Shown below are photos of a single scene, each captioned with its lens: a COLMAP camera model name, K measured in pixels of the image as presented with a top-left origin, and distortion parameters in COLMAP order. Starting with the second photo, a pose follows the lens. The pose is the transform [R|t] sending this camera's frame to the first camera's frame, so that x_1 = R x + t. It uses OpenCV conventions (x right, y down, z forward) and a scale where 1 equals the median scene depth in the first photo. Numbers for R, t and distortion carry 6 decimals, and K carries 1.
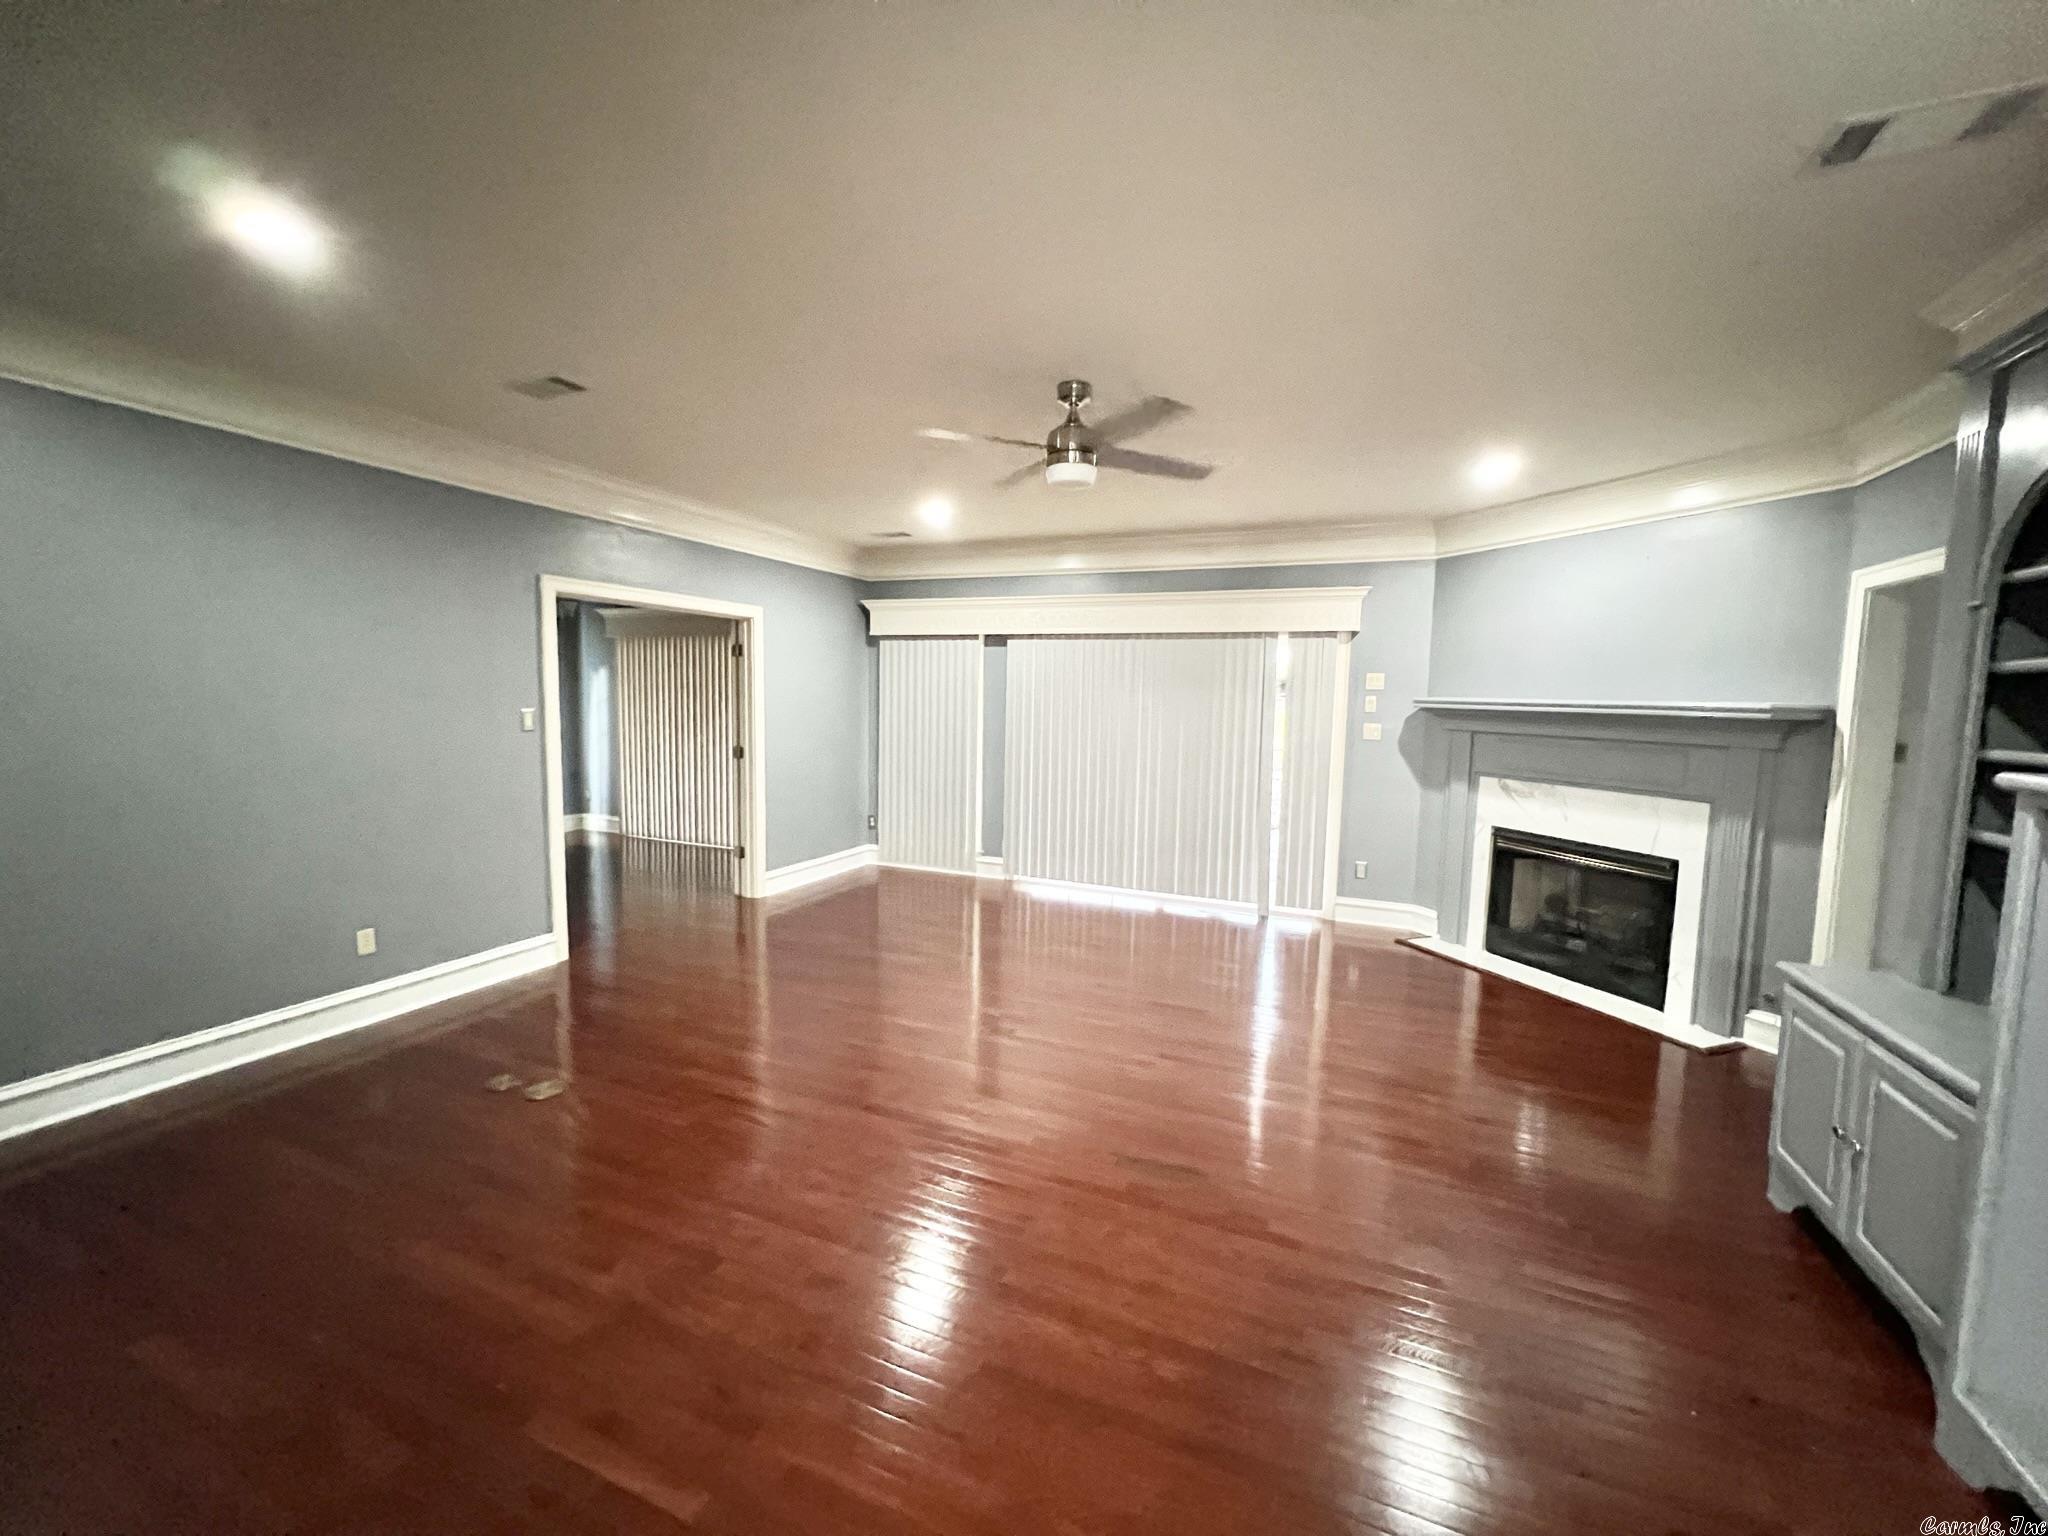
lens RADIAL K [[816.1, 0, 1031.9], [0, 816.1, 768.7], [0, 0, 1]] dist [-0.001804, -0.000509]
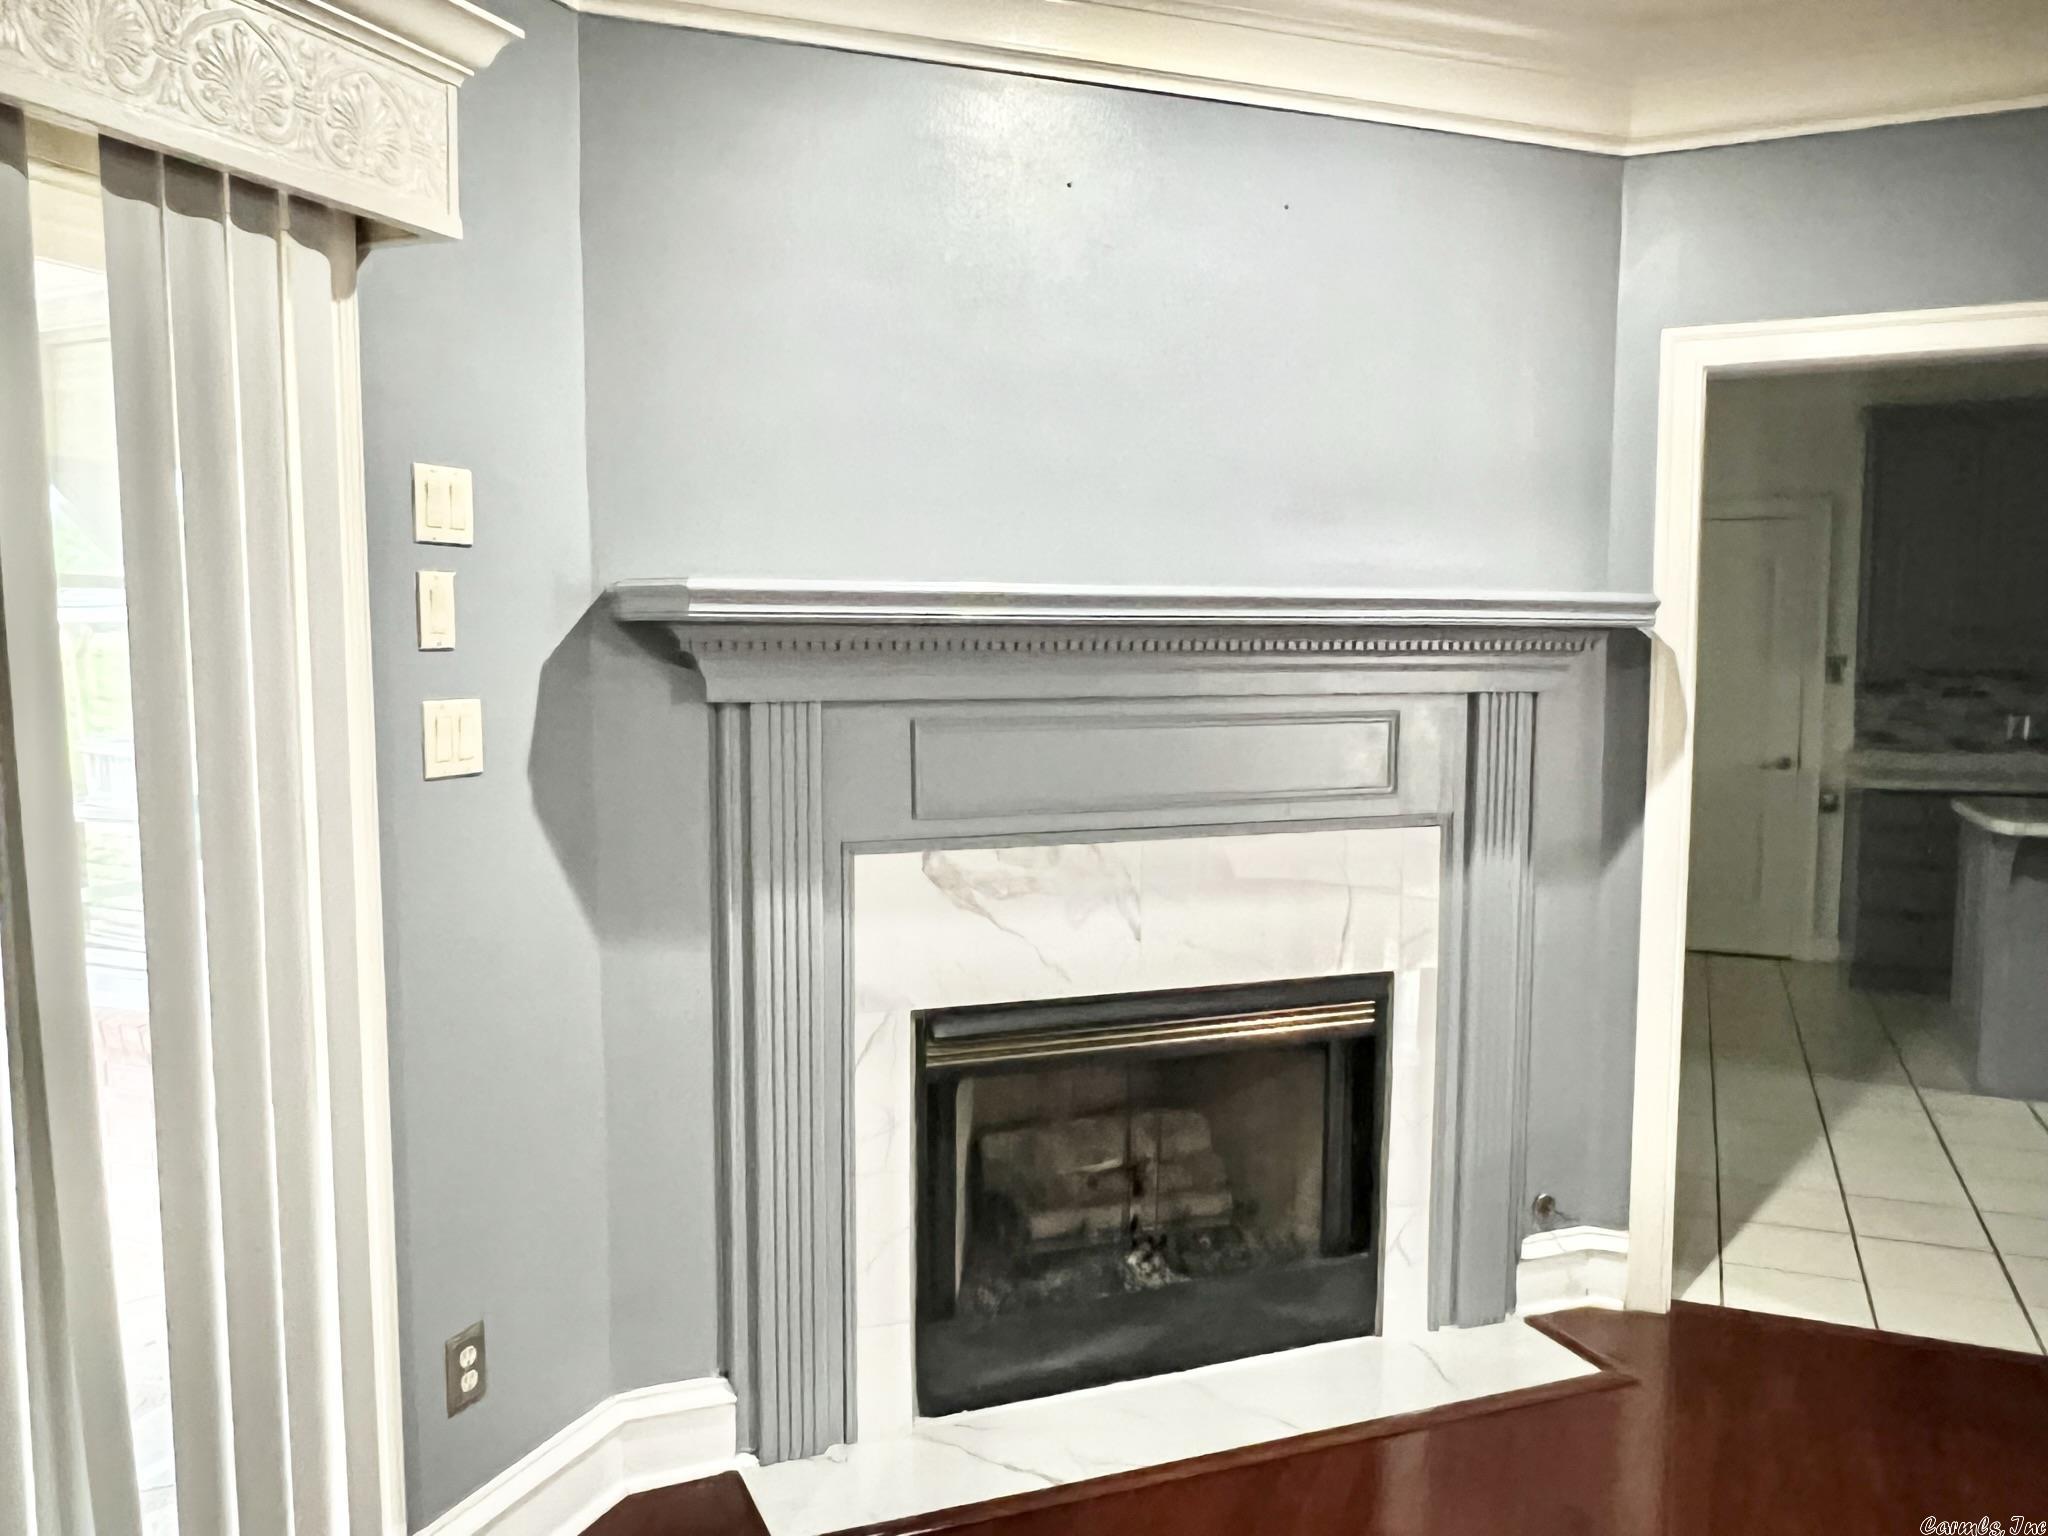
lens RADIAL K [[1540.3, 0, 1027.2], [0, 1540.3, 774.8], [0, 0, 1]] dist [0.011950, 0.000210]
pose [[0.010932, -0.118267, 0.992922, 0.013768], [0.086291, 0.989388, 0.116897, -0.079640], [-0.996210, 0.084402, 0.021021, 0.954084]]
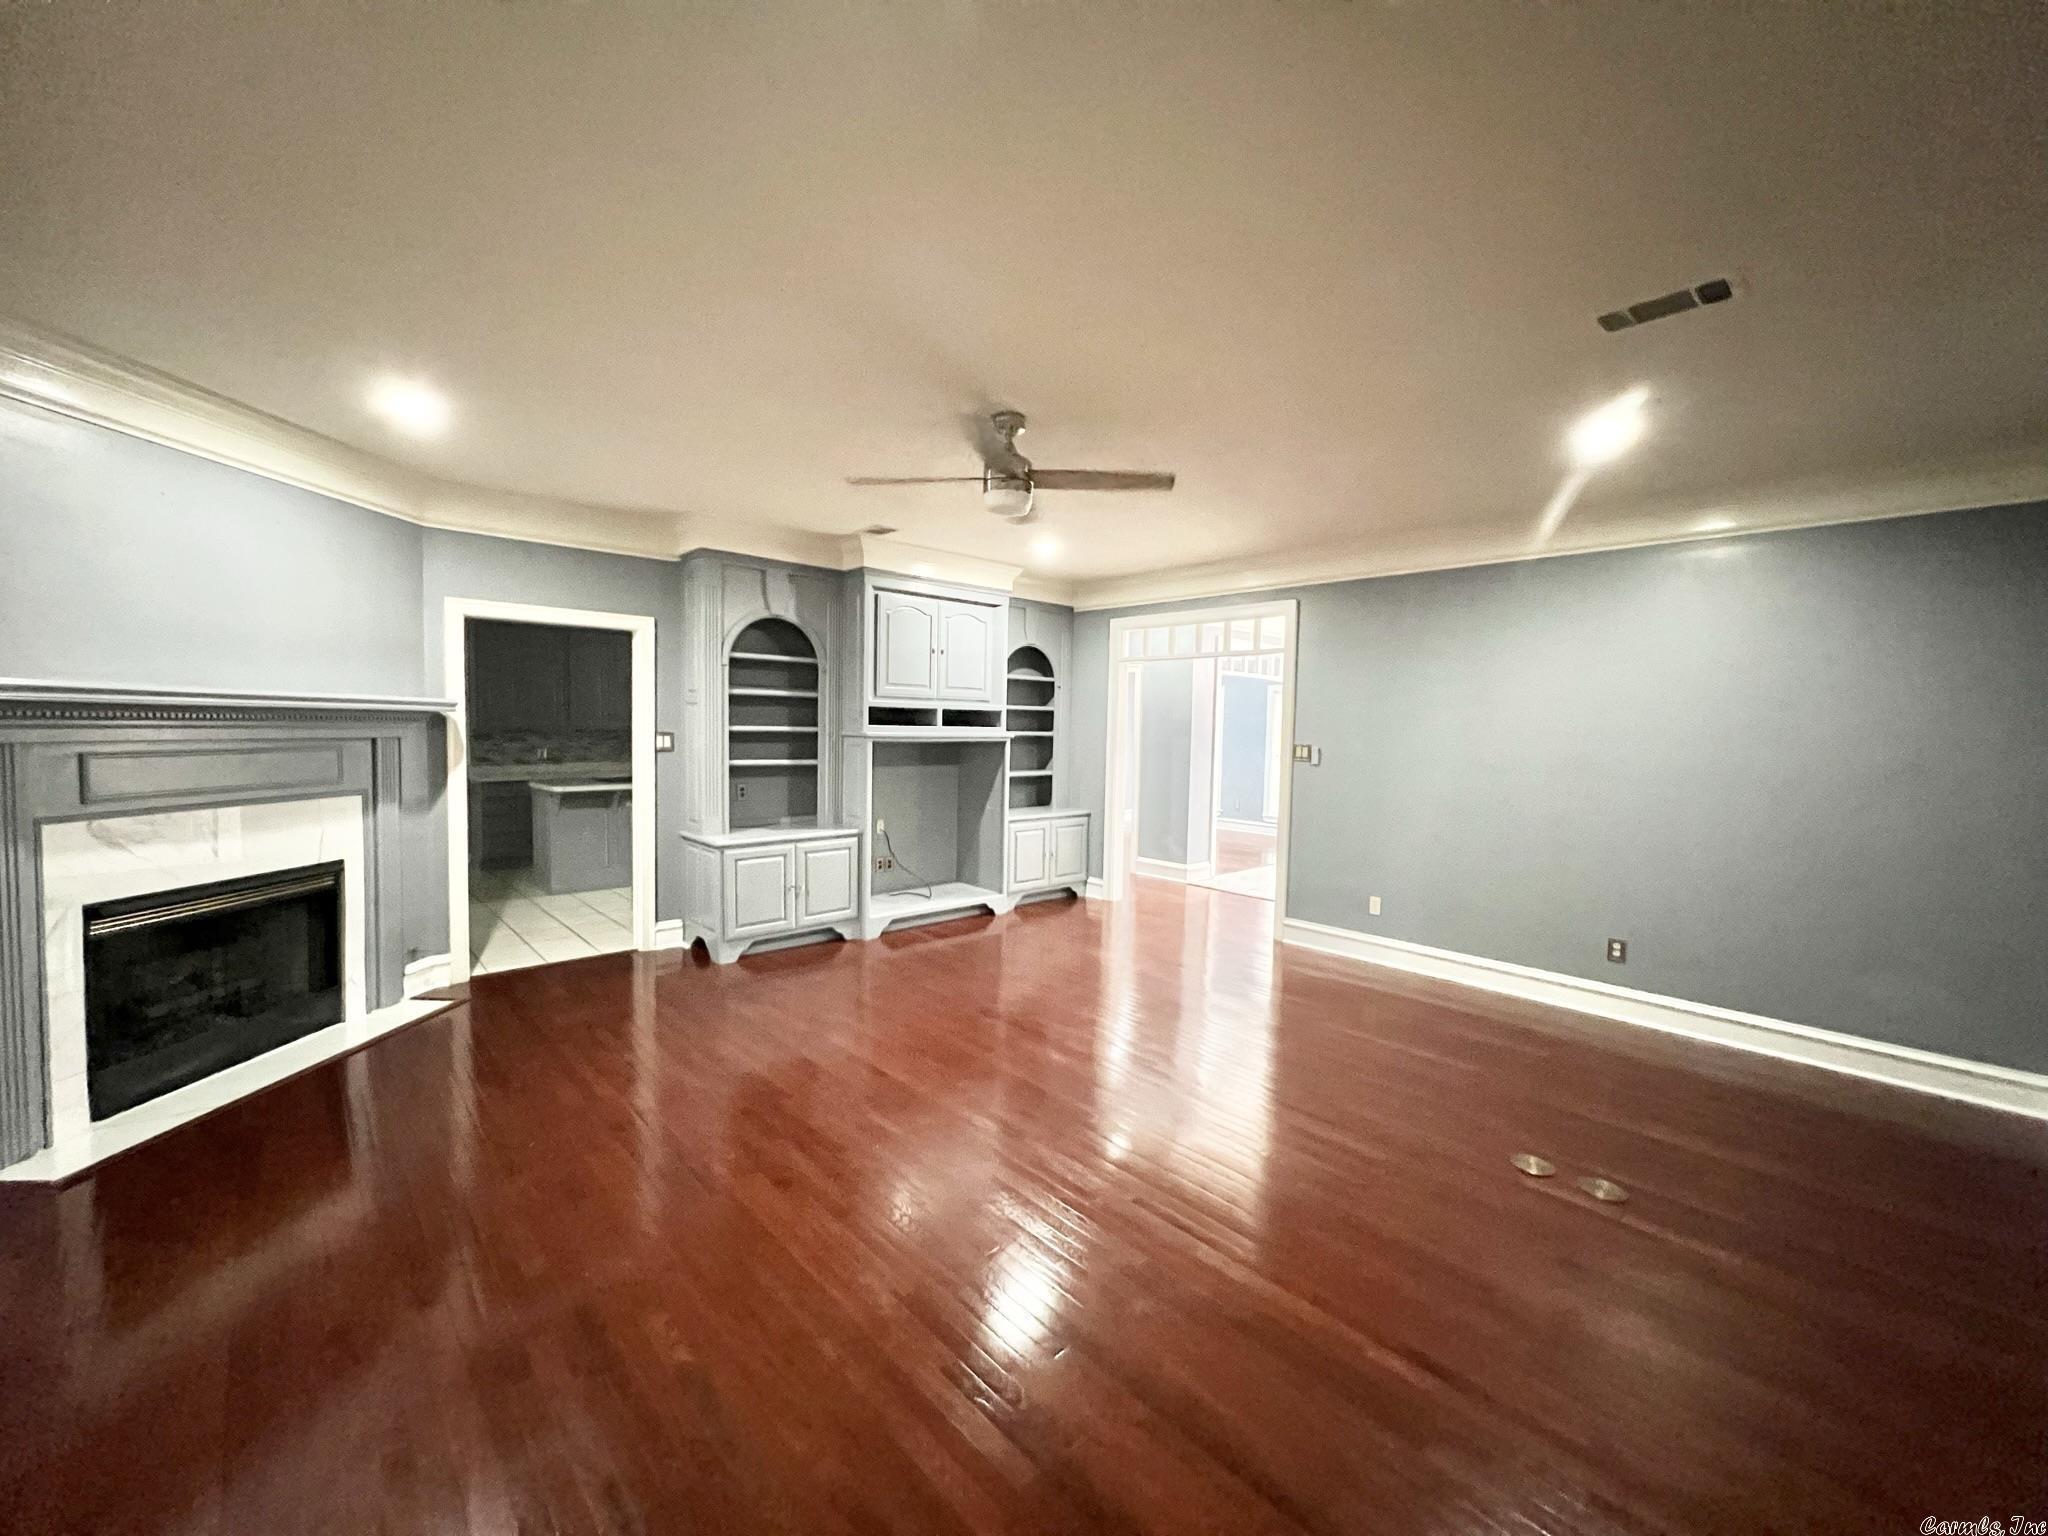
lens RADIAL K [[816.1, 0, 1029.6], [0, 816.1, 769.1], [0, 0, 1]] dist [-0.001804, -0.000509]
pose [[-0.912344, -0.069462, 0.403489, -0.266118], [-0.011532, 0.989472, 0.144265, -0.115974], [-0.409262, 0.126966, -0.903540, 1.250438]]
